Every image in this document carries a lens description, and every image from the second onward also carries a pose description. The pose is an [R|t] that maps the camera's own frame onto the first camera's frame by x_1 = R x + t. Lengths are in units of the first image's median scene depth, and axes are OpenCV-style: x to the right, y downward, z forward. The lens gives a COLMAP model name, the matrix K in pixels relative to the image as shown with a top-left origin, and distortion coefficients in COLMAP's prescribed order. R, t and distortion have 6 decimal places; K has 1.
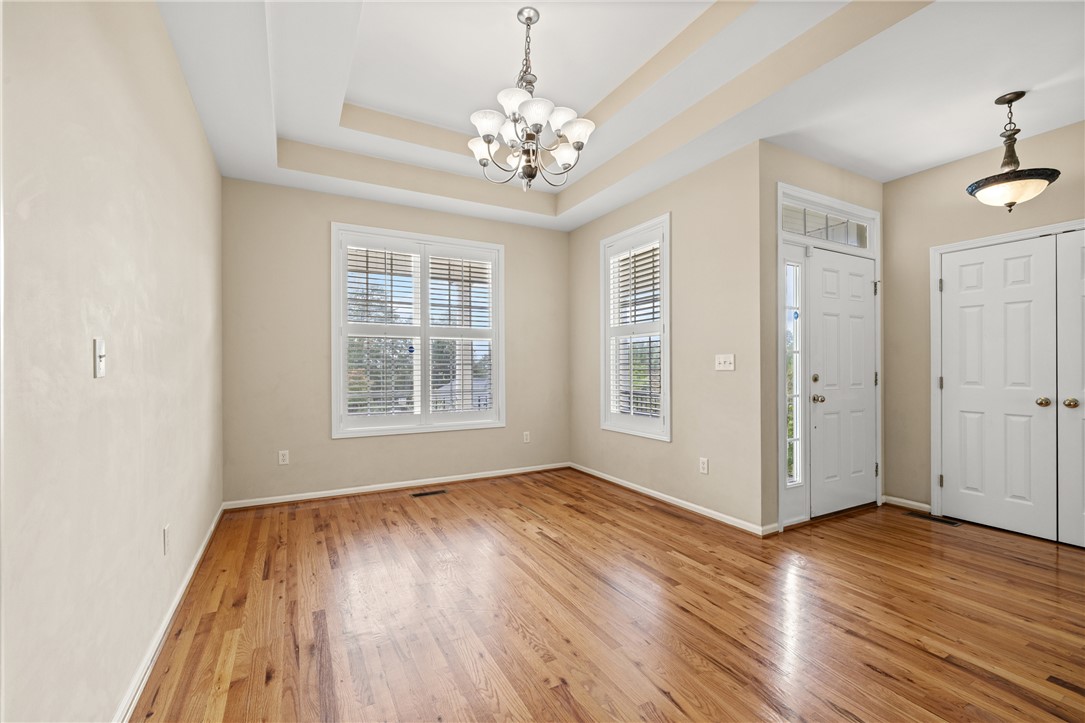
lens RADIAL K [[459.5, 0, 542.5], [0, 459.5, 361.5], [0, 0, 1]] dist [0.001325, 0.000071]
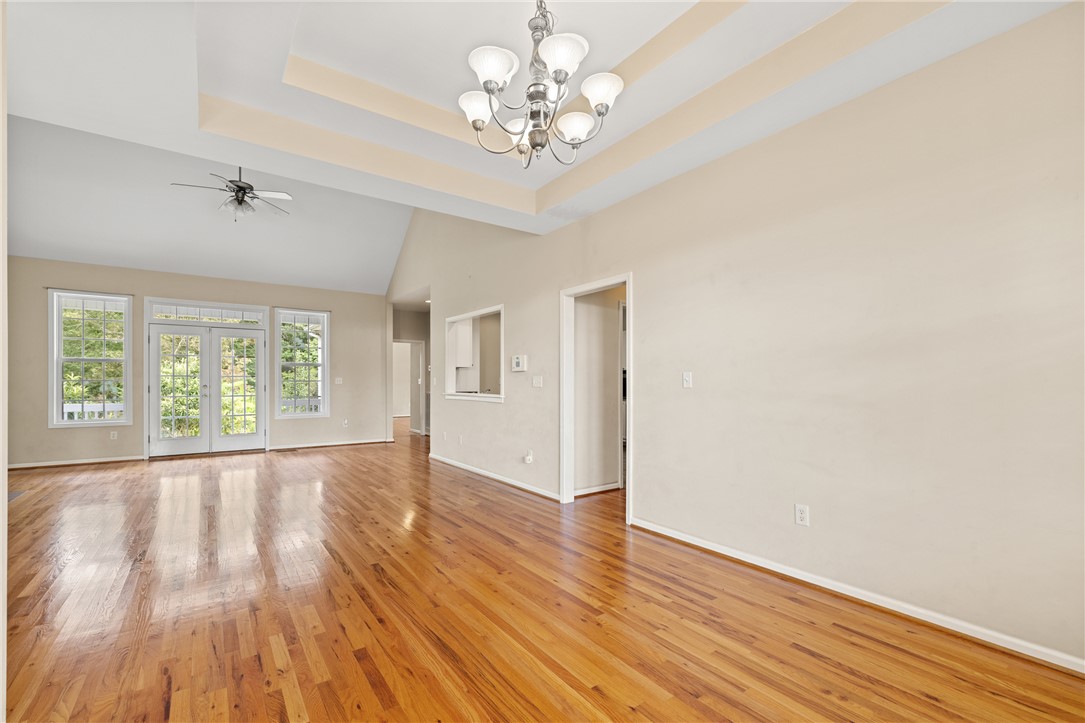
lens RADIAL K [[465.0, 0, 540.2], [0, 465.0, 381.9], [0, 0, 1]] dist [-0.000048, -0.000021]
pose [[-0.992343, 0.002874, -0.123481, 0.064827], [0.004636, 0.999892, -0.013981, 0.016342], [0.123427, -0.014446, -0.992248, 1.664843]]
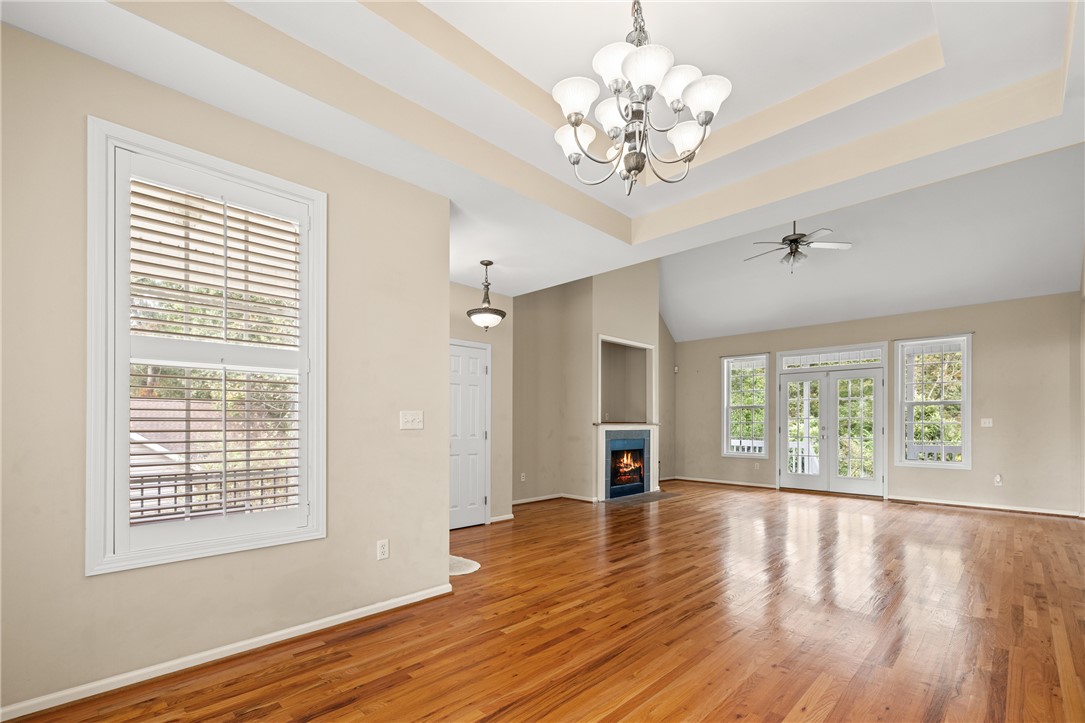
lens RADIAL K [[481.8, 0, 535.0], [0, 481.8, 422.0], [0, 0, 1]] dist [-0.000700, -0.000426]
pose [[-0.280905, 0.003234, 0.959730, -0.672748], [-0.015815, 0.999843, -0.007998, 0.011184], [-0.959605, -0.017425, -0.280810, 1.269671]]
